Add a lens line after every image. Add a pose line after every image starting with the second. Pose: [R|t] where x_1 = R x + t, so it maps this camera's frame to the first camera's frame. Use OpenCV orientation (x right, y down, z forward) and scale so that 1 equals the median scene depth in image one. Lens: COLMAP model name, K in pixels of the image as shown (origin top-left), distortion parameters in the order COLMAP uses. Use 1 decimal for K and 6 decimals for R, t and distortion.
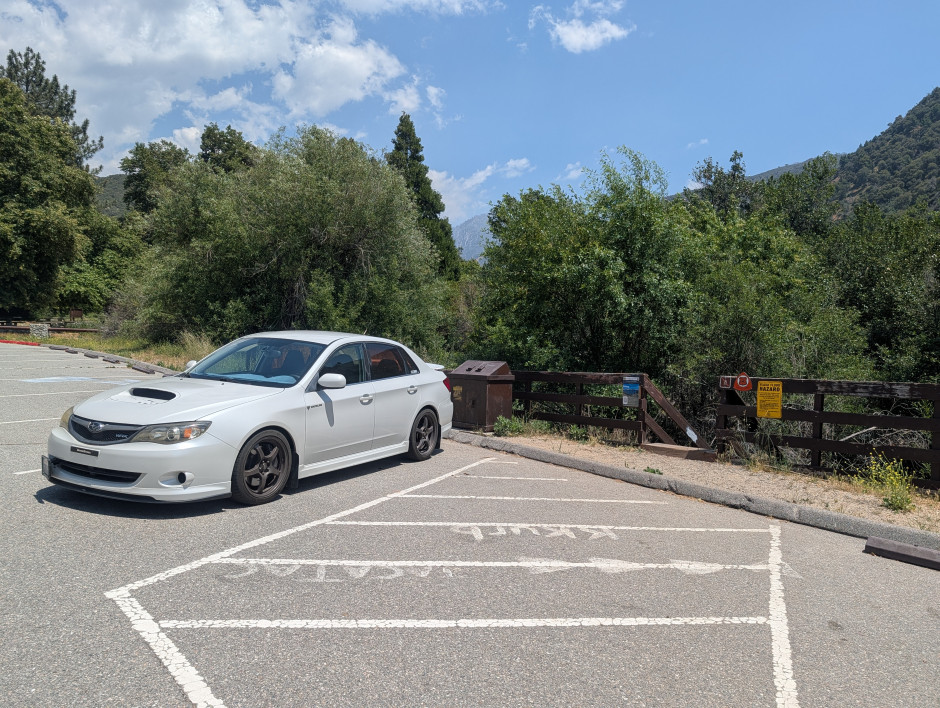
lens RADIAL K [[677.3, 0, 467.0], [0, 677.3, 357.9], [0, 0, 1]] dist [0.045091, -0.014529]
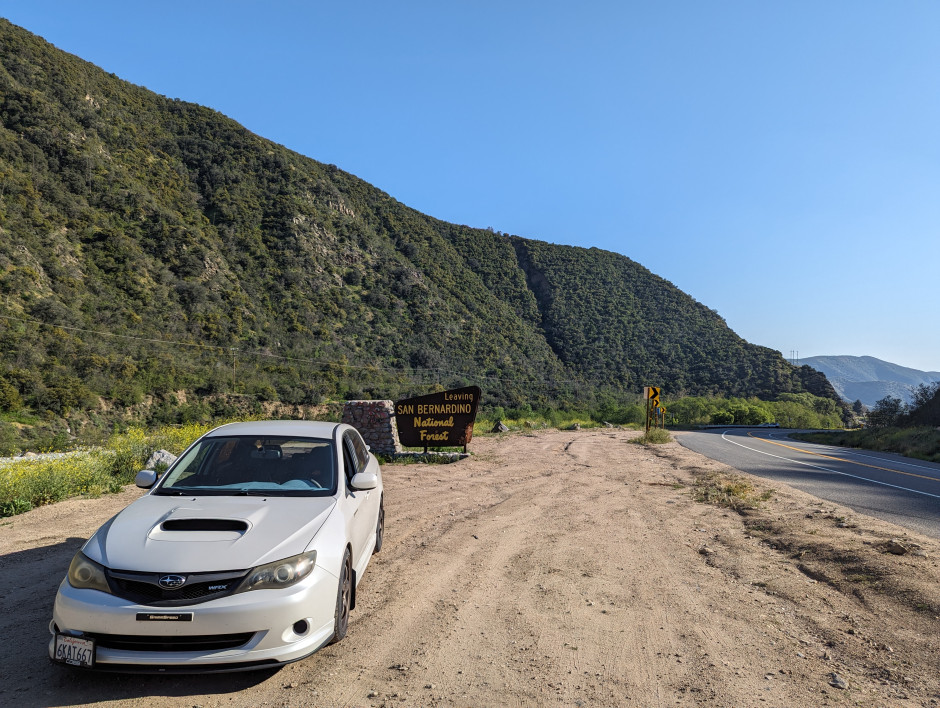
lens RADIAL K [[677.3, 0, 475.0], [0, 677.3, 351.4], [0, 0, 1]] dist [0.045091, -0.014529]
pose [[0.880374, -0.013556, 0.474086, -0.540620], [0.047168, 0.997138, -0.059078, -0.084759], [-0.471929, 0.074373, 0.878494, 0.131919]]
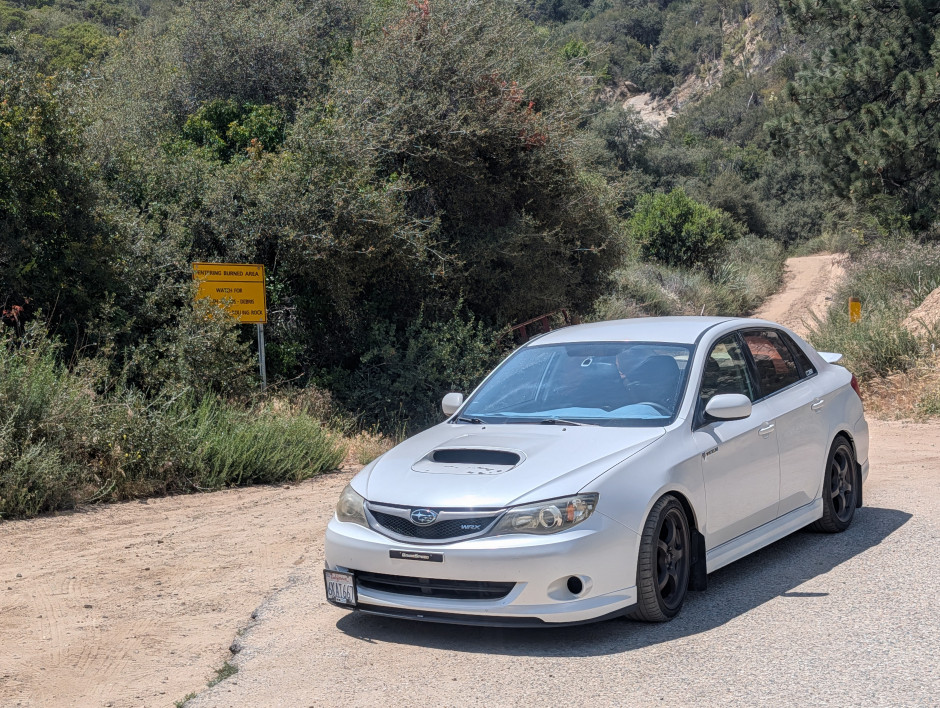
lens RADIAL K [[1475.6, 0, 473.7], [0, 1475.6, 345.1], [0, 0, 1]] dist [0.089104, 0.000000]
pose [[0.988307, -0.104371, -0.111162, -0.291832], [0.106369, 0.994252, 0.012187, -0.062881], [0.109251, -0.023868, 0.993728, -0.321230]]
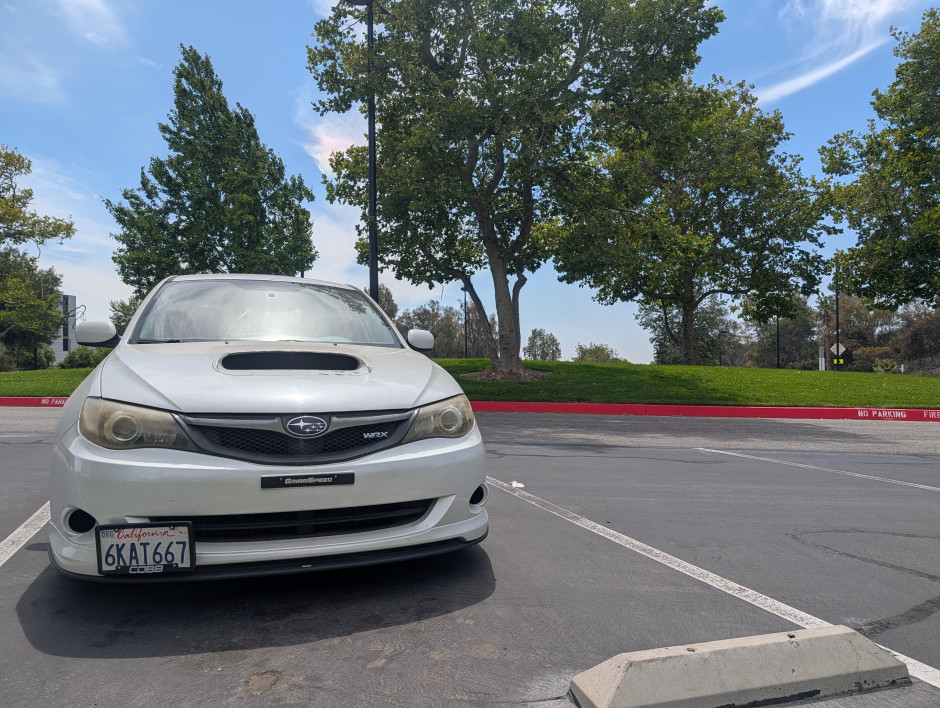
lens RADIAL K [[677.3, 0, 467.0], [0, 677.3, 359.5], [0, 0, 1]] dist [0.045091, -0.014529]
pose [[0.687150, -0.055182, 0.724416, -0.713402], [0.057514, 0.998114, 0.021476, 0.046798], [-0.724235, 0.026907, 0.689028, 0.542774]]
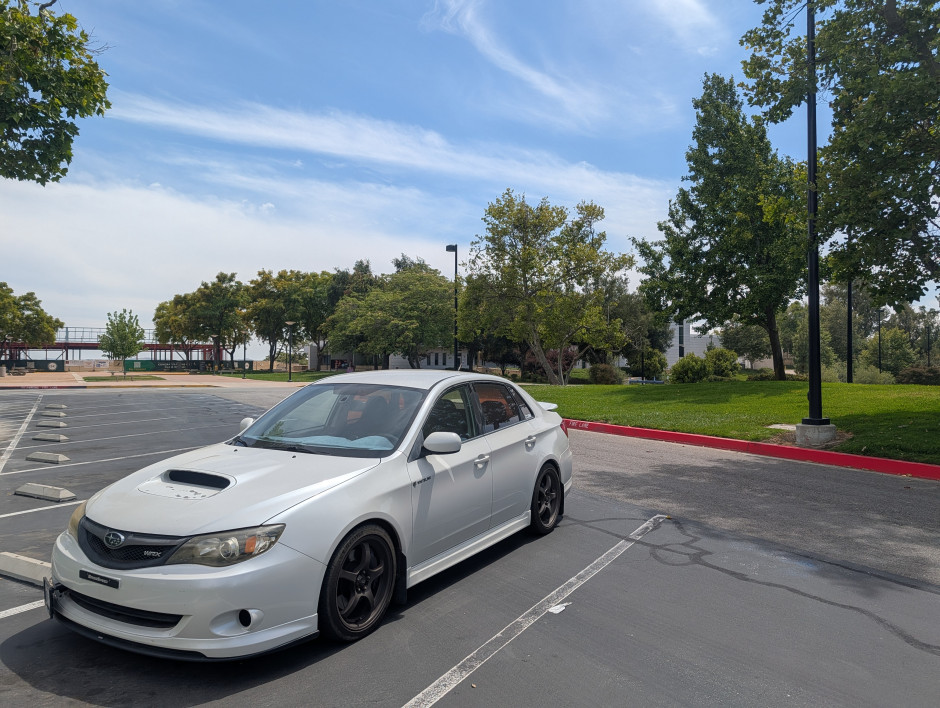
lens RADIAL K [[677.3, 0, 462.8], [0, 677.3, 357.0], [0, 0, 1]] dist [0.045091, -0.014529]
pose [[0.997123, -0.047593, -0.058995, -0.142713], [0.045726, 0.998422, -0.032598, -0.034160], [0.060453, 0.029806, 0.997726, 0.317045]]
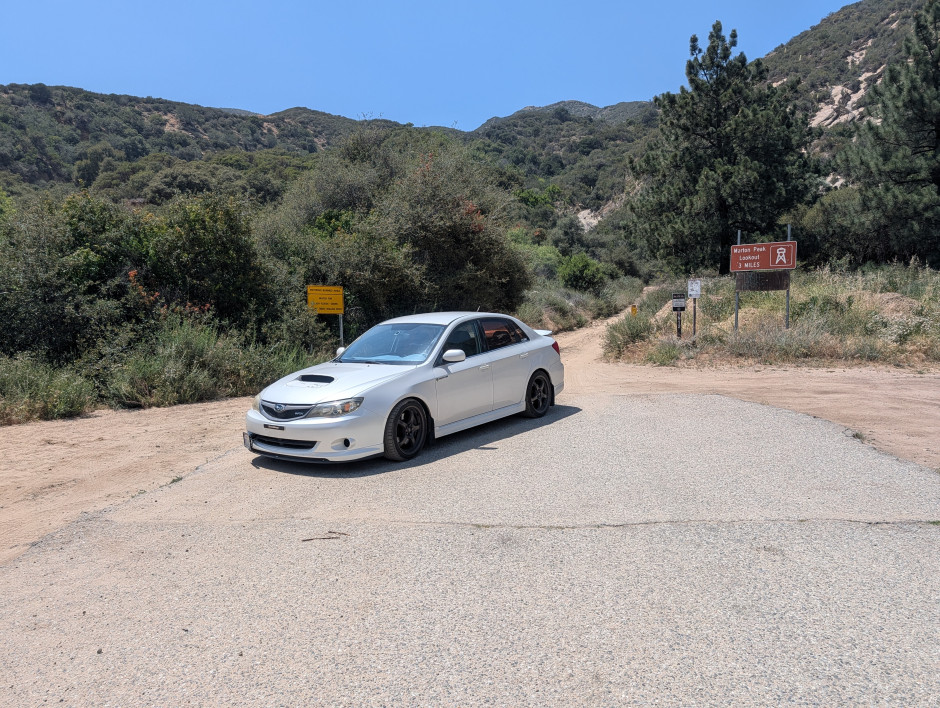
lens RADIAL K [[677.3, 0, 468.7], [0, 677.3, 355.5], [0, 0, 1]] dist [0.045091, -0.014529]
pose [[0.980212, -0.085682, -0.178444, 0.040864], [0.095750, 0.994219, 0.048582, -0.023047], [0.173250, -0.064707, 0.982750, -0.172763]]
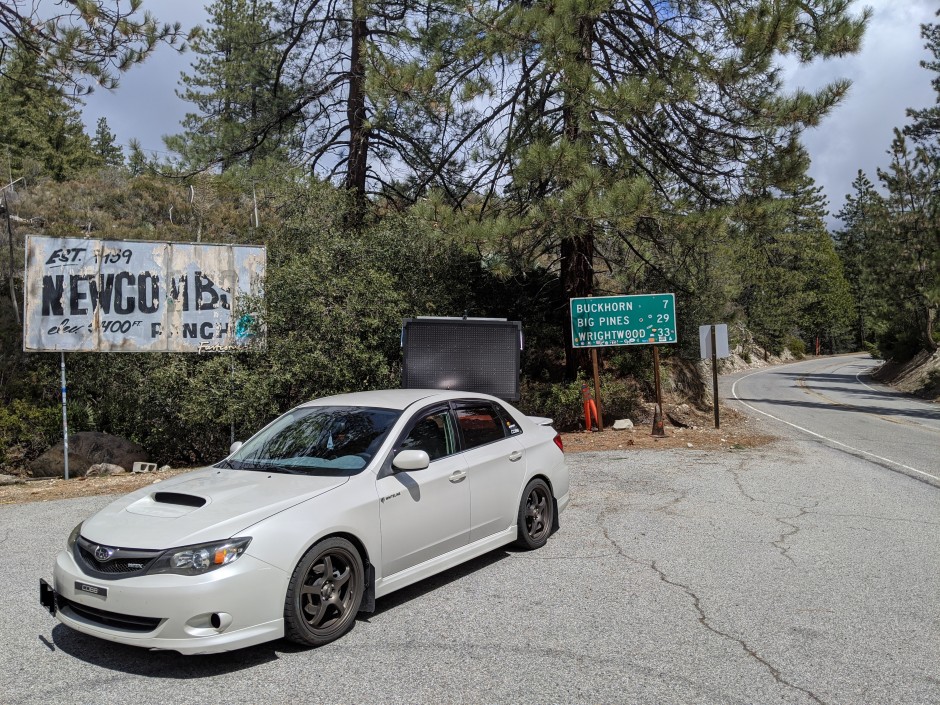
lens RADIAL K [[743.8, 0, 475.5], [0, 743.8, 355.6], [0, 0, 1]] dist [0.019123, 0.004683]
pose [[0.990053, -0.084648, -0.112386, -0.028685], [0.079250, 0.995515, -0.051666, -0.035618], [0.116256, 0.042245, 0.992320, 0.205812]]
